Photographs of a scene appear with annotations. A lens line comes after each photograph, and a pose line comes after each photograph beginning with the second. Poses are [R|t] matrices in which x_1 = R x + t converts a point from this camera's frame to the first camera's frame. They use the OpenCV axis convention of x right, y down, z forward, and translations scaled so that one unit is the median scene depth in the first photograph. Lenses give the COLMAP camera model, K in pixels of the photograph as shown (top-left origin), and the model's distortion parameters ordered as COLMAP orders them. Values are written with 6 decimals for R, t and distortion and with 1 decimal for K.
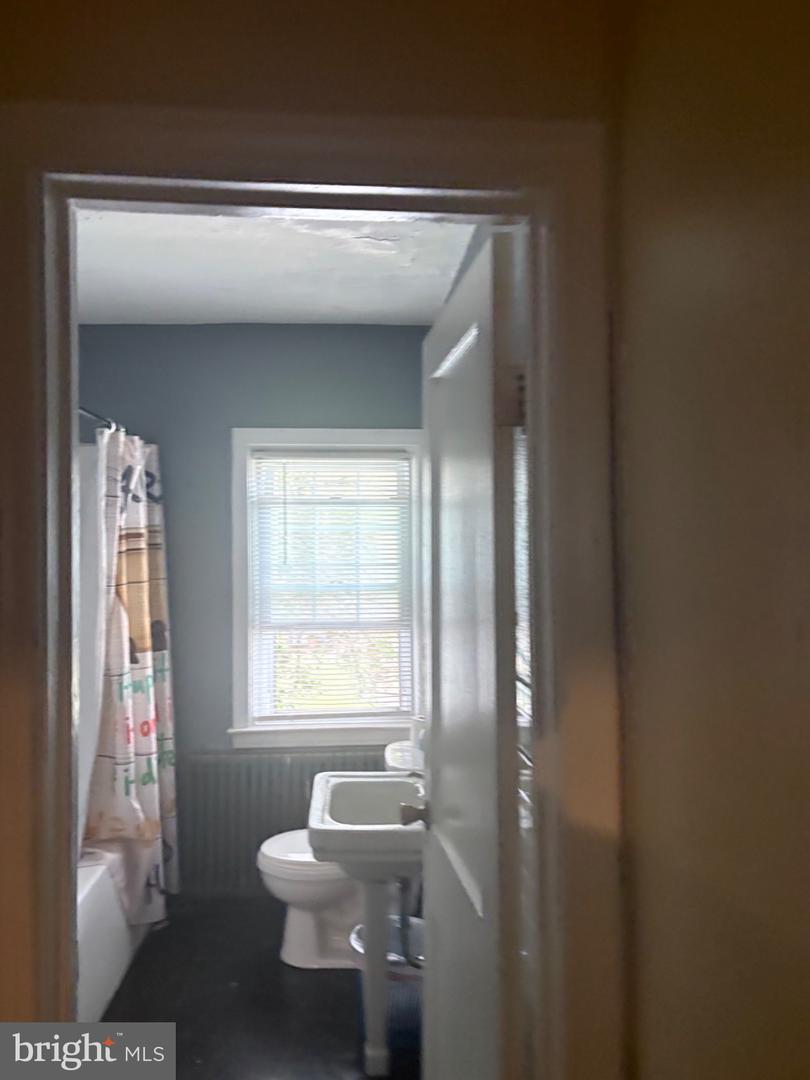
lens RADIAL K [[814.4, 0, 406.1], [0, 814.4, 535.9], [0, 0, 1]] dist [0.061516, -0.009784]
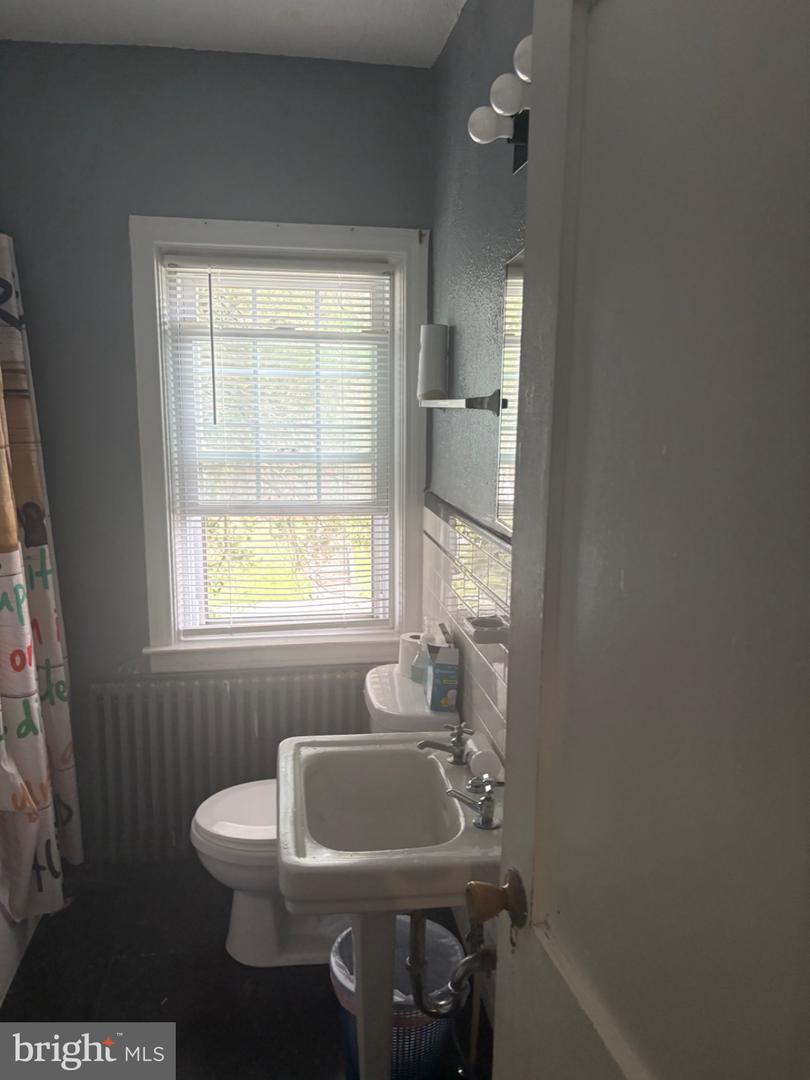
lens RADIAL K [[814.4, 0, 405.9], [0, 814.4, 546.1], [0, 0, 1]] dist [0.061516, -0.009784]
pose [[0.995521, -0.002909, 0.094500, -0.053141], [-0.014006, 0.983961, 0.177831, 0.010994], [-0.093502, -0.178358, 0.979513, 0.280593]]
